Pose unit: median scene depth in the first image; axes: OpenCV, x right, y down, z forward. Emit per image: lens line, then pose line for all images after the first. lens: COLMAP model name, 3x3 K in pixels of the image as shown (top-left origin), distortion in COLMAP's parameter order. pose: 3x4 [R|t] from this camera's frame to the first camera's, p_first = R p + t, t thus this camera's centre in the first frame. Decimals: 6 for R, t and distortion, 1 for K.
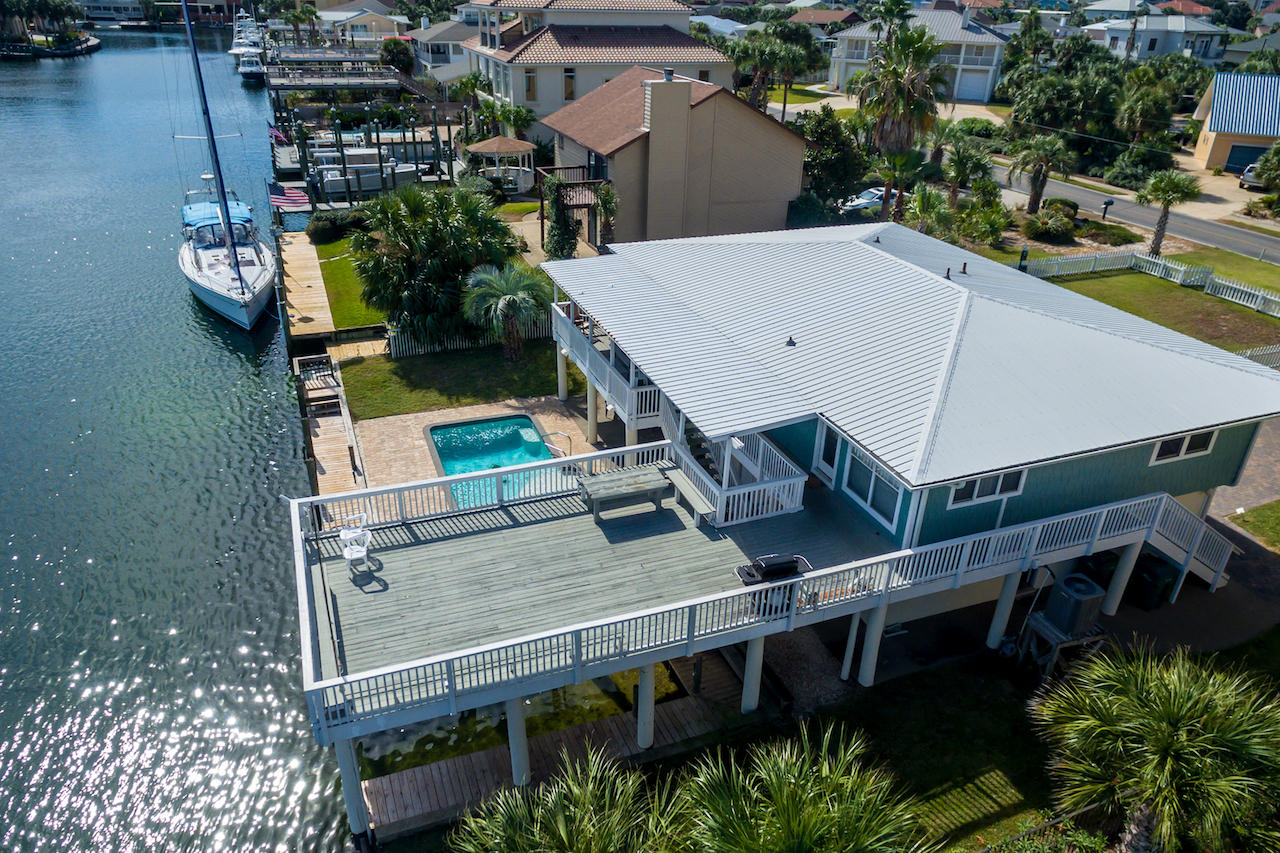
lens RADIAL K [[844.4, 0, 613.2], [0, 844.4, 425.5], [0, 0, 1]] dist [0.002037, 0.002545]
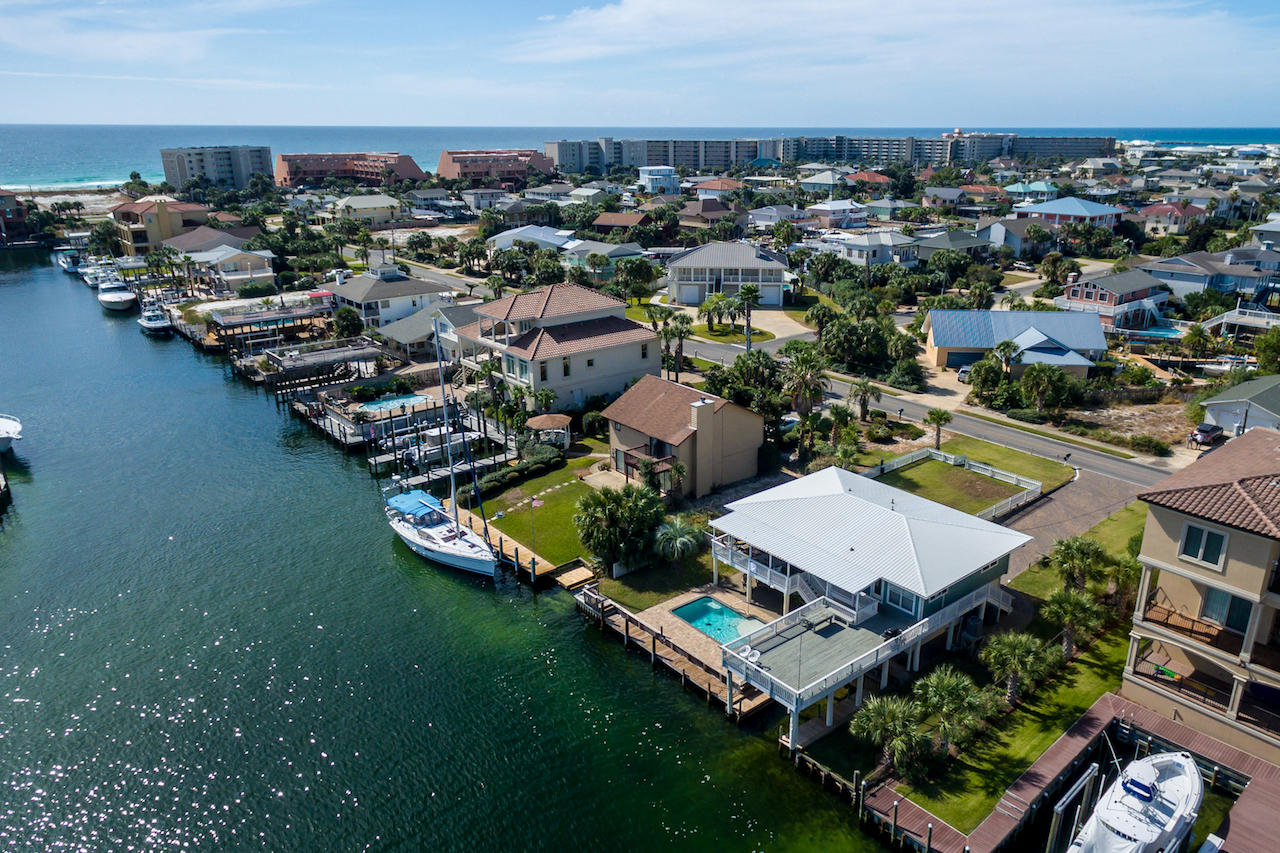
lens RADIAL K [[885.3, 0, 640.0], [0, 885.3, 426.5], [0, 0, 1]] dist [0.003547, 0.001669]
pose [[0.948096, -0.133143, 0.288767, -0.822662], [0.174108, 0.977258, -0.121052, -0.182411], [-0.266083, 0.165046, 0.949716, -1.057001]]
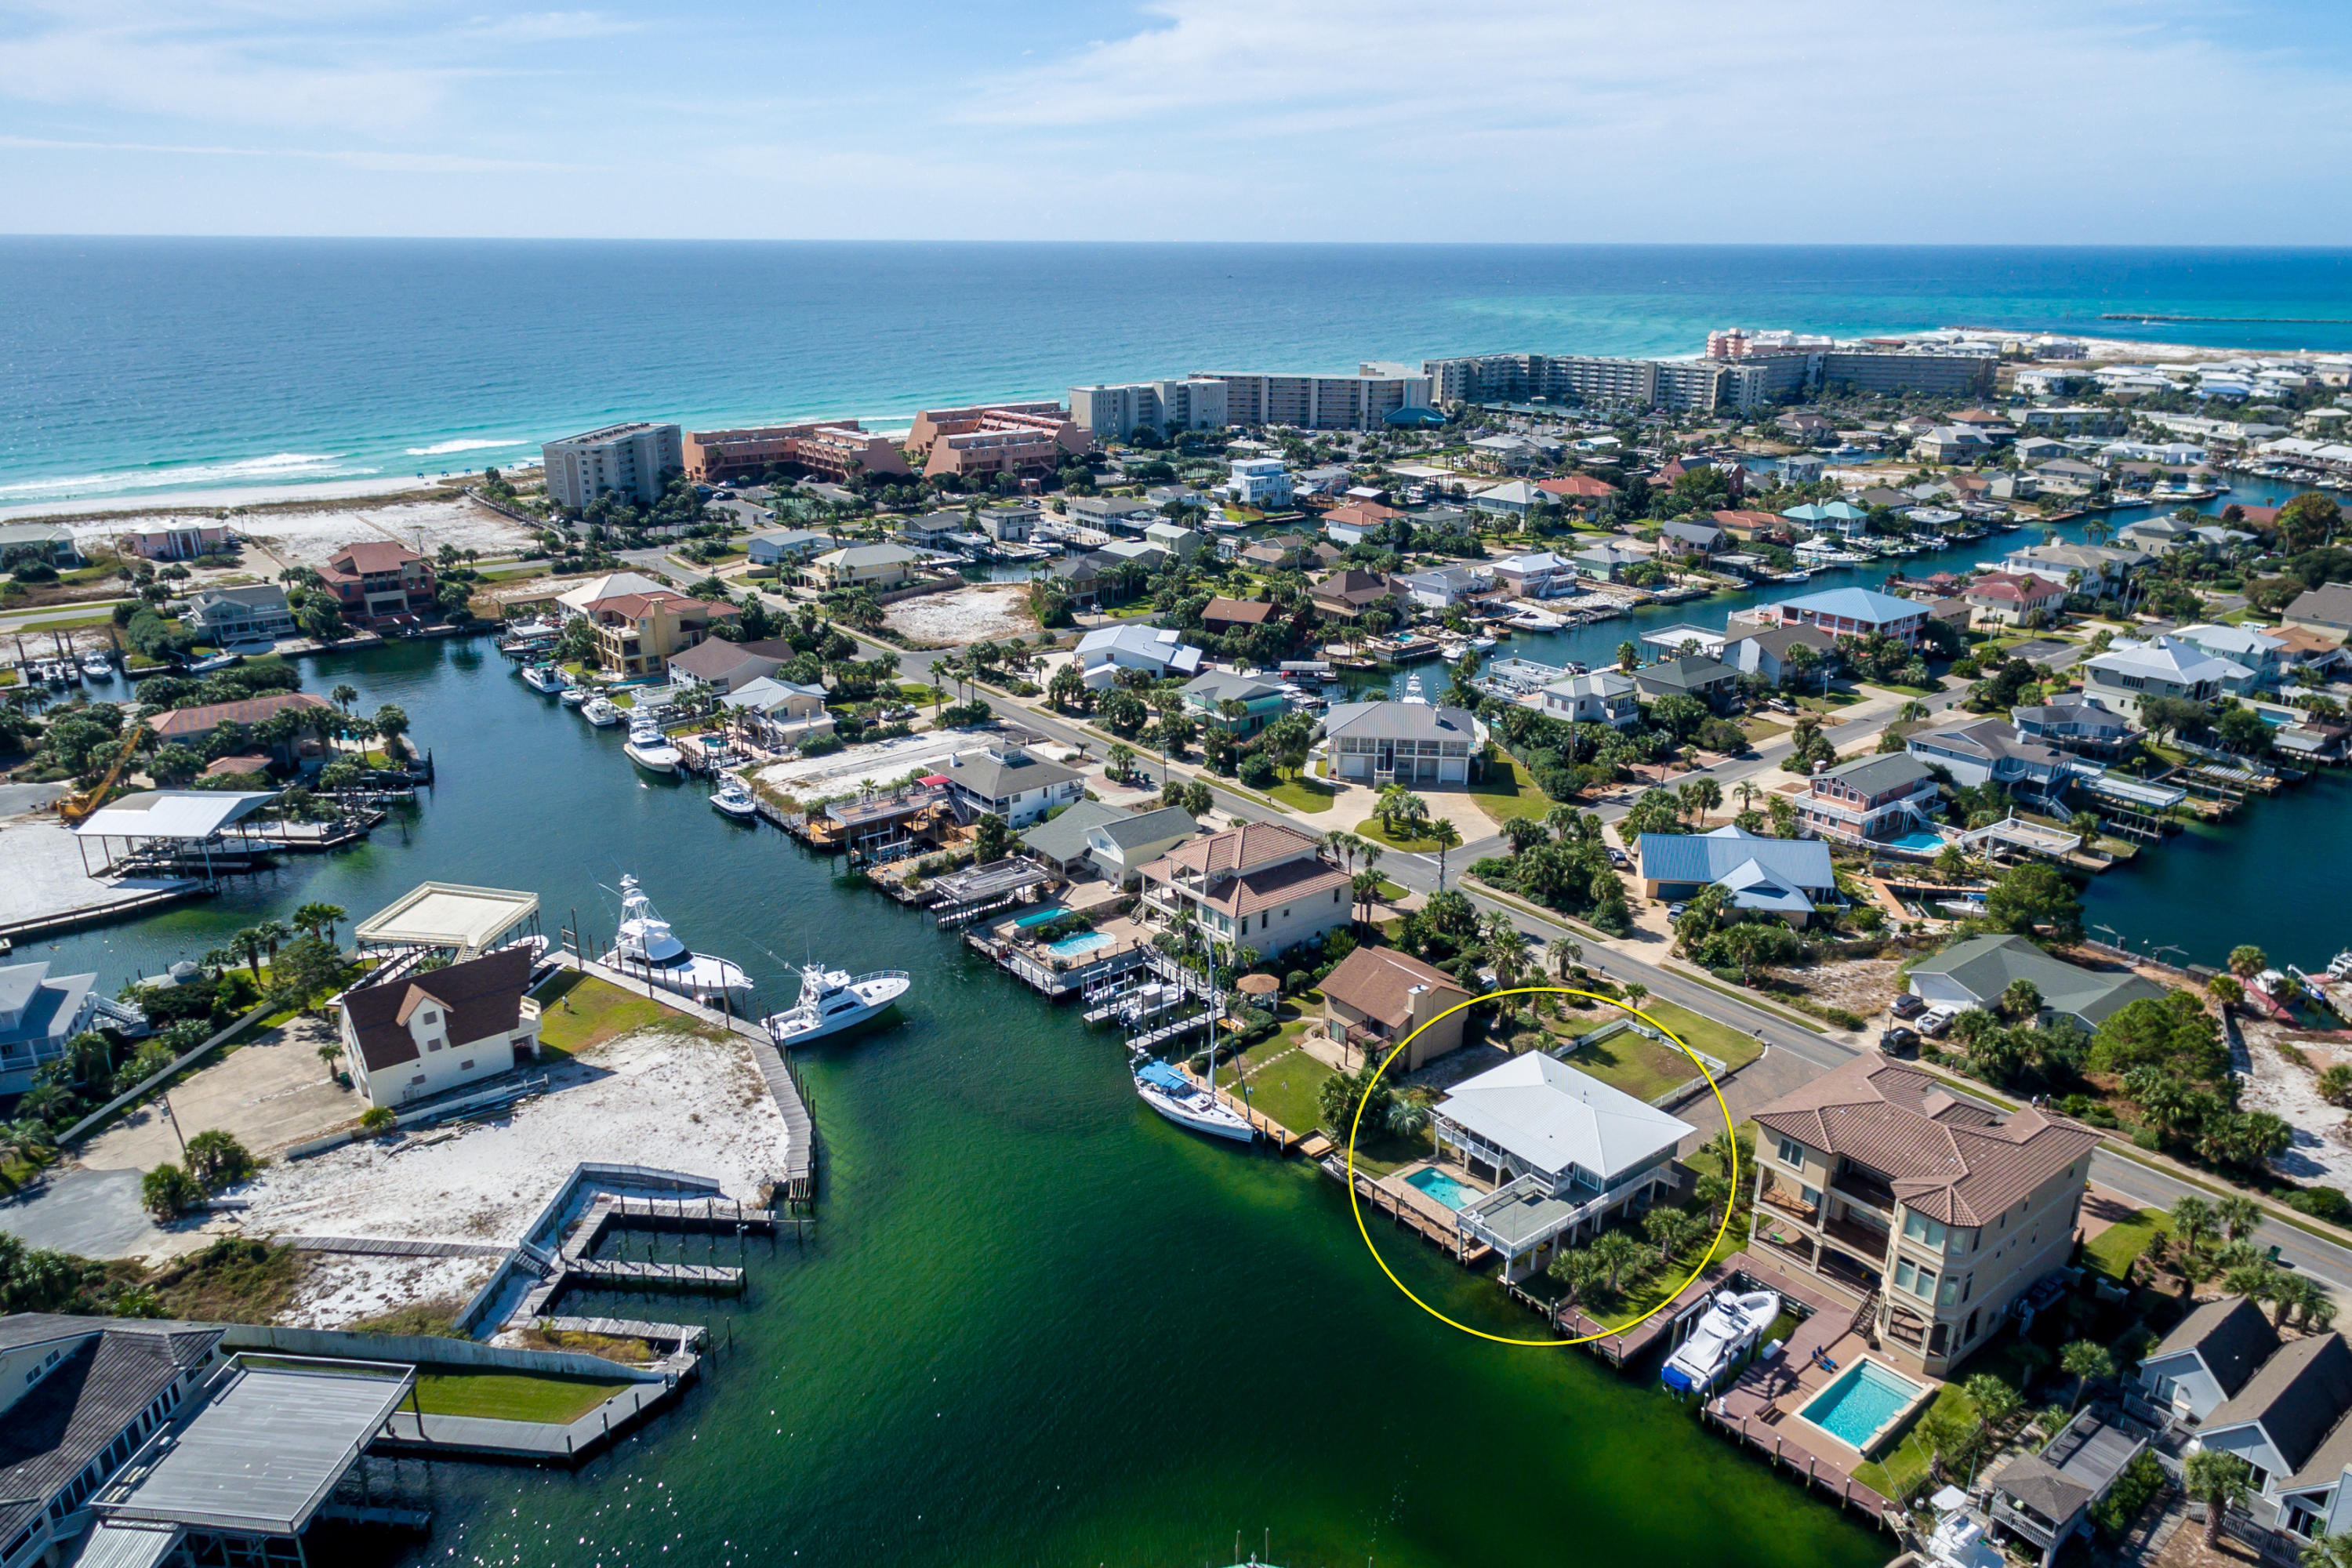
lens RADIAL K [[1551.6, 0, 1126.7], [0, 1551.6, 782.2], [0, 0, 1]] dist [0.002037, 0.002545]
pose [[0.958607, -0.113091, 0.261311, -2.052950], [0.151753, 0.979455, -0.132810, -0.659073], [-0.240923, 0.166967, 0.956074, -3.388418]]
